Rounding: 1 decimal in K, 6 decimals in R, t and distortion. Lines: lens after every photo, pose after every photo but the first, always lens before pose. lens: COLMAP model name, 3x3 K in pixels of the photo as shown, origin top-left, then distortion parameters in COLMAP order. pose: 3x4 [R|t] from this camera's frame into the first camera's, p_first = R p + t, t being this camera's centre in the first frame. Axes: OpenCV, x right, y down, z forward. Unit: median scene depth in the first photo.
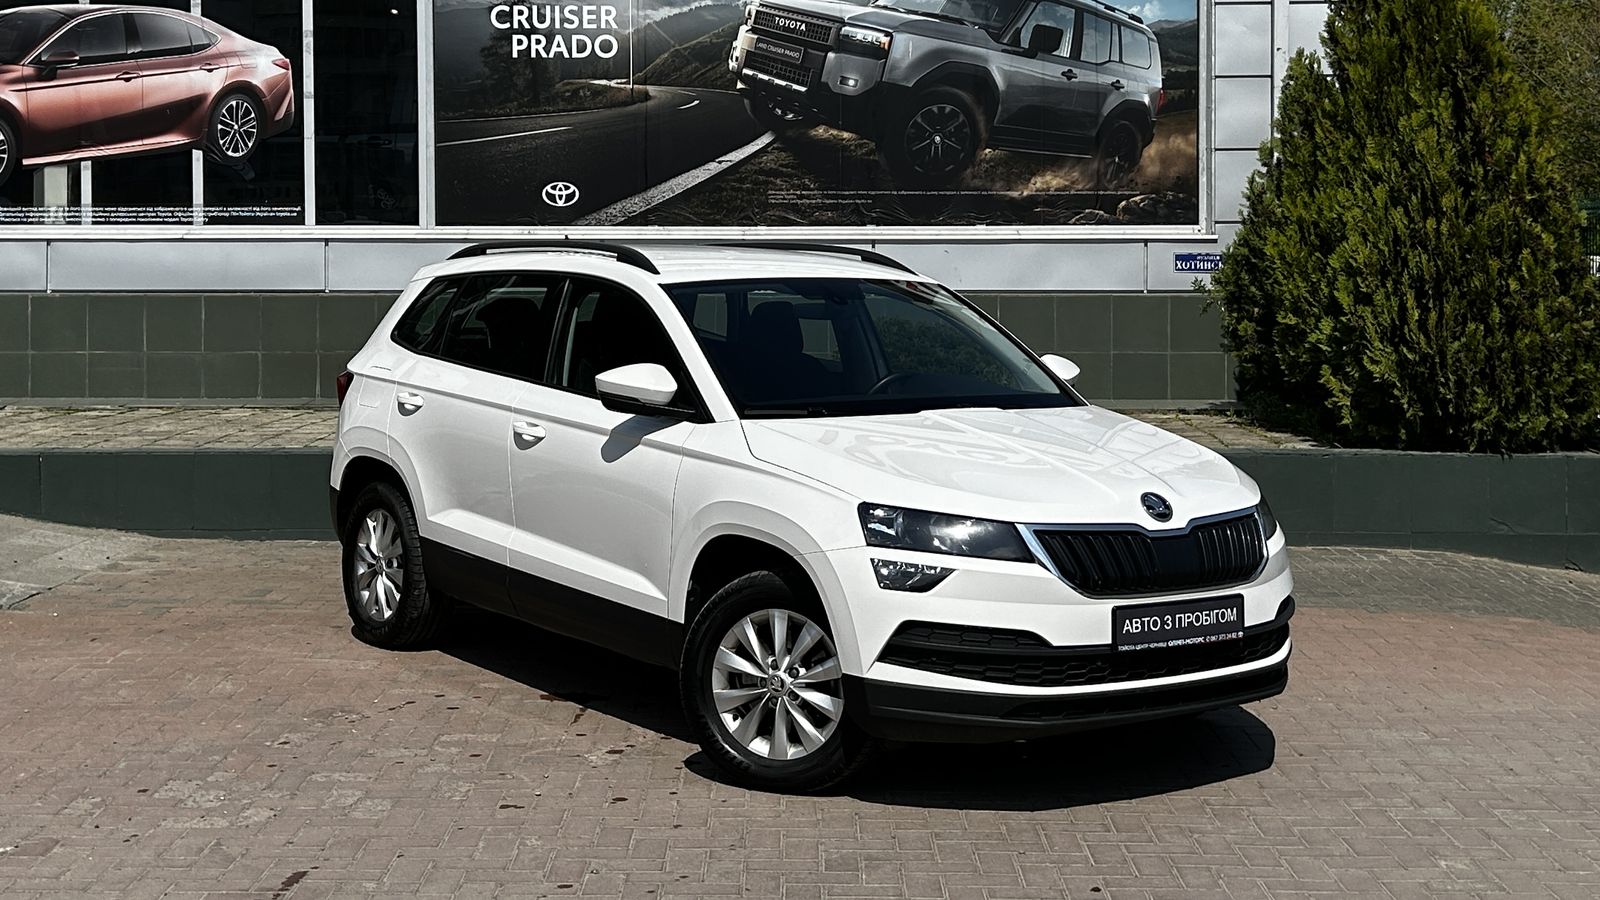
lens RADIAL K [[1974.3, 0, 808.0], [0, 1974.3, 321.3], [0, 0, 1]] dist [0.182231, -0.492785]
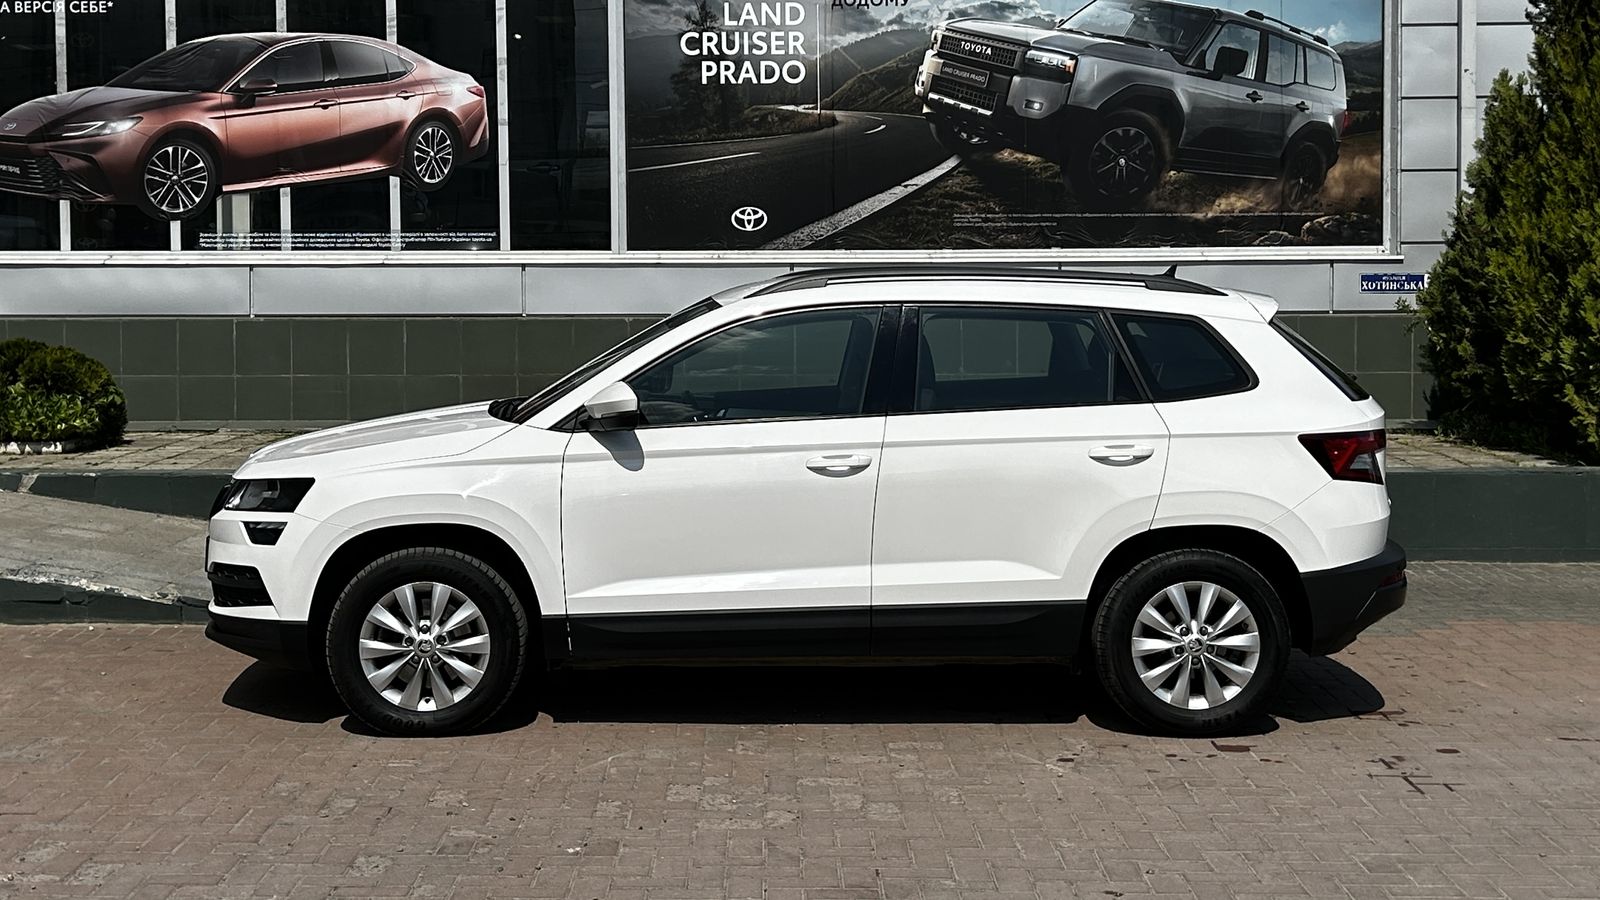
lens RADIAL K [[1971.0, 0, 802.4], [0, 1971.0, 385.8], [0, 0, 1]] dist [0.199086, -0.566588]
pose [[0.999992, -0.003762, 0.000973, -0.099164], [0.003739, 0.999744, 0.022302, -0.001059], [-0.001057, -0.022298, 0.999751, -0.013465]]
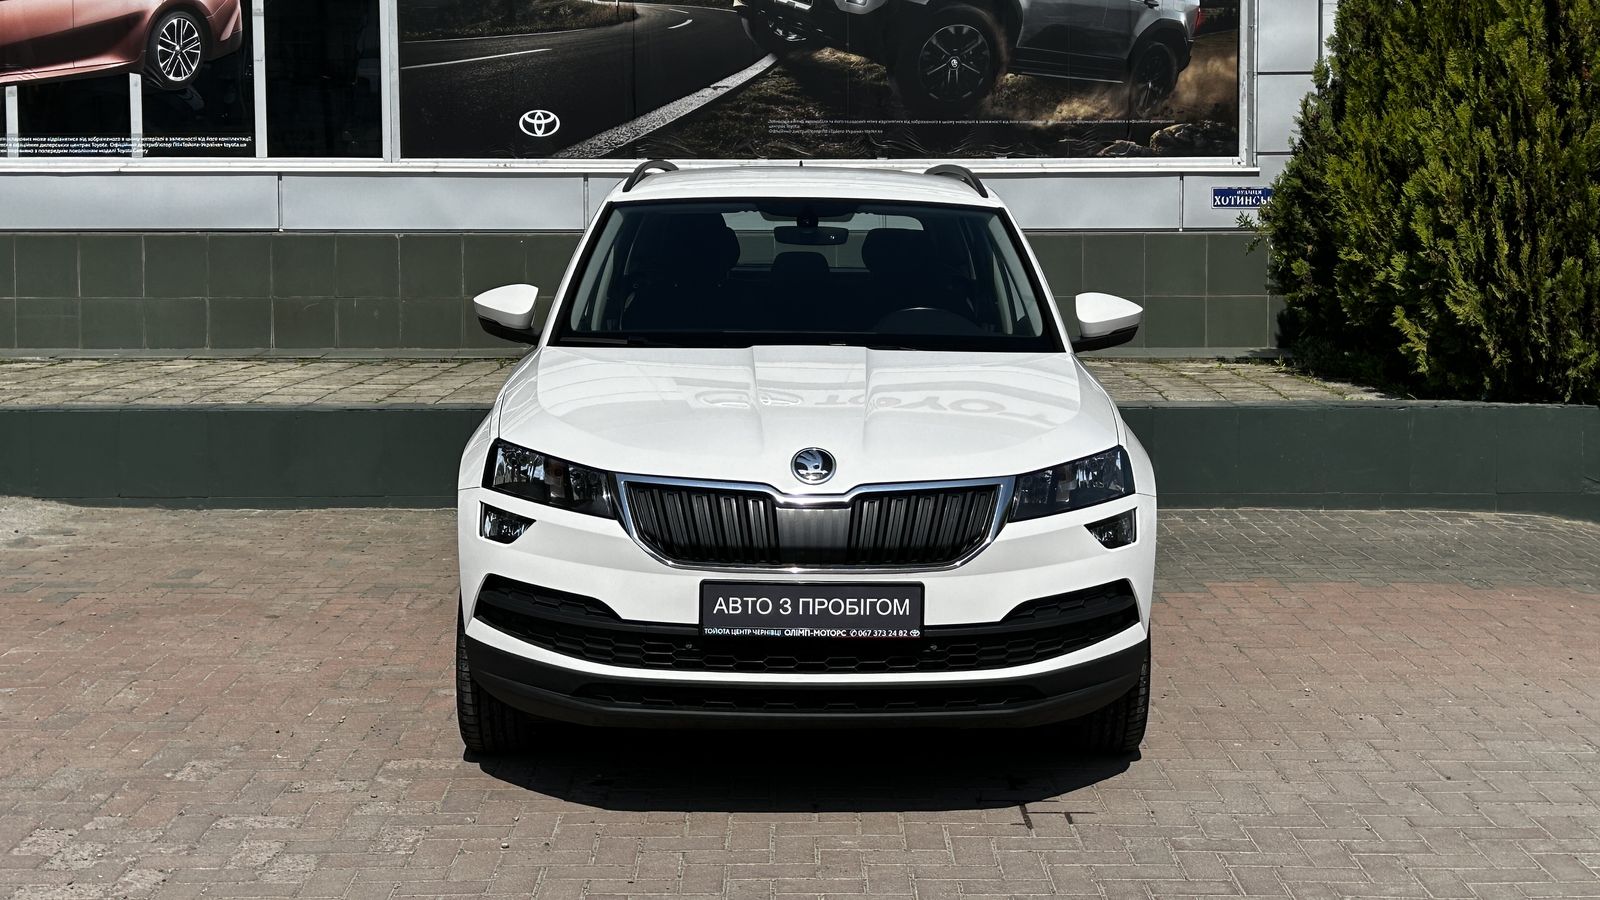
lens RADIAL K [[1973.0, 0, 840.0], [0, 1973.0, 348.2], [0, 0, 1]] dist [0.188068, -0.498419]
pose [[0.999749, -0.003440, 0.022144, -0.007862], [0.002596, 0.999273, 0.038025, 0.004461], [-0.022259, -0.037958, 0.999031, 0.084932]]
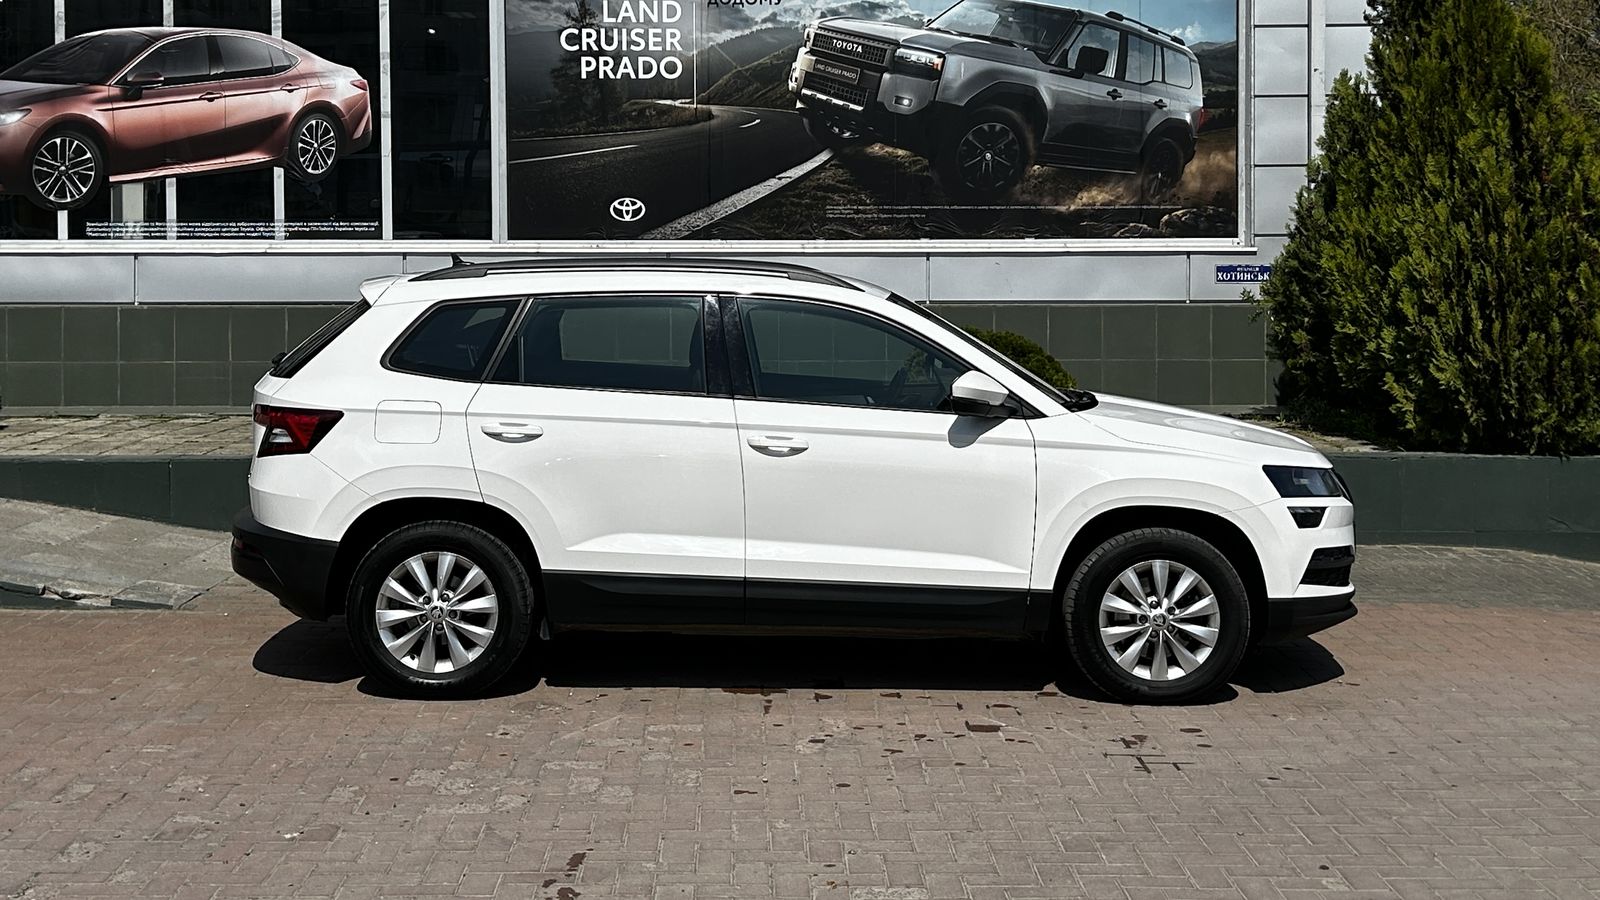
lens RADIAL K [[1914.9, 0, 802.5], [0, 1914.9, 333.2], [0, 0, 1]] dist [0.177088, -0.447445]
pose [[0.999814, -0.002329, 0.019146, -0.052377], [0.002265, 0.999992, 0.003386, -0.002232], [-0.019154, -0.003342, 0.999811, -0.012333]]
